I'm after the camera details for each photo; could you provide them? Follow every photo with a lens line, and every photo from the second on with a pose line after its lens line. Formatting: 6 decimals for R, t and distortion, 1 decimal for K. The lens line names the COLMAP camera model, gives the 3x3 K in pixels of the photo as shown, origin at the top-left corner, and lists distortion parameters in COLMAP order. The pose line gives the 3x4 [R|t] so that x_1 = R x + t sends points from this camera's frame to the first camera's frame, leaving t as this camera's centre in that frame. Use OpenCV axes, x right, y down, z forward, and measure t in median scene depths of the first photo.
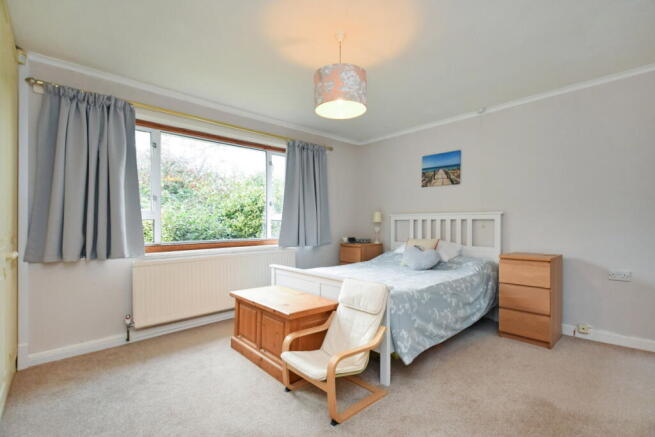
lens RADIAL K [[296.1, 0, 327.5], [0, 296.1, 218.5], [0, 0, 1]] dist [0.030644, -0.027251]
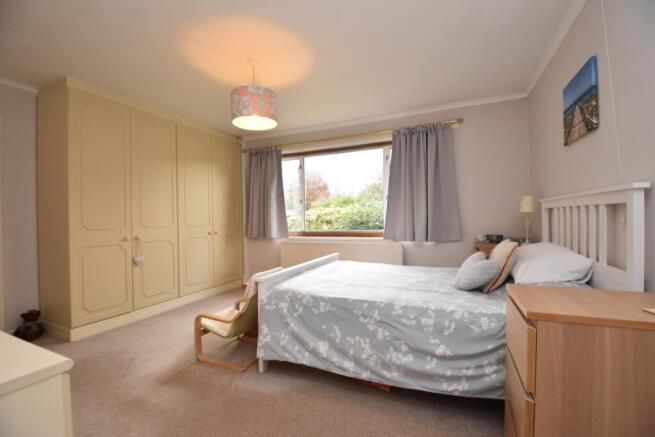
lens RADIAL K [[289.2, 0, 326.5], [0, 289.2, 206.3], [0, 0, 1]] dist [0.028767, -0.024136]
pose [[0.398454, -0.038415, -0.916384, 0.685391], [0.032302, 0.999090, -0.027837, 0.003043], [0.916619, -0.018509, 0.399332, 0.433998]]
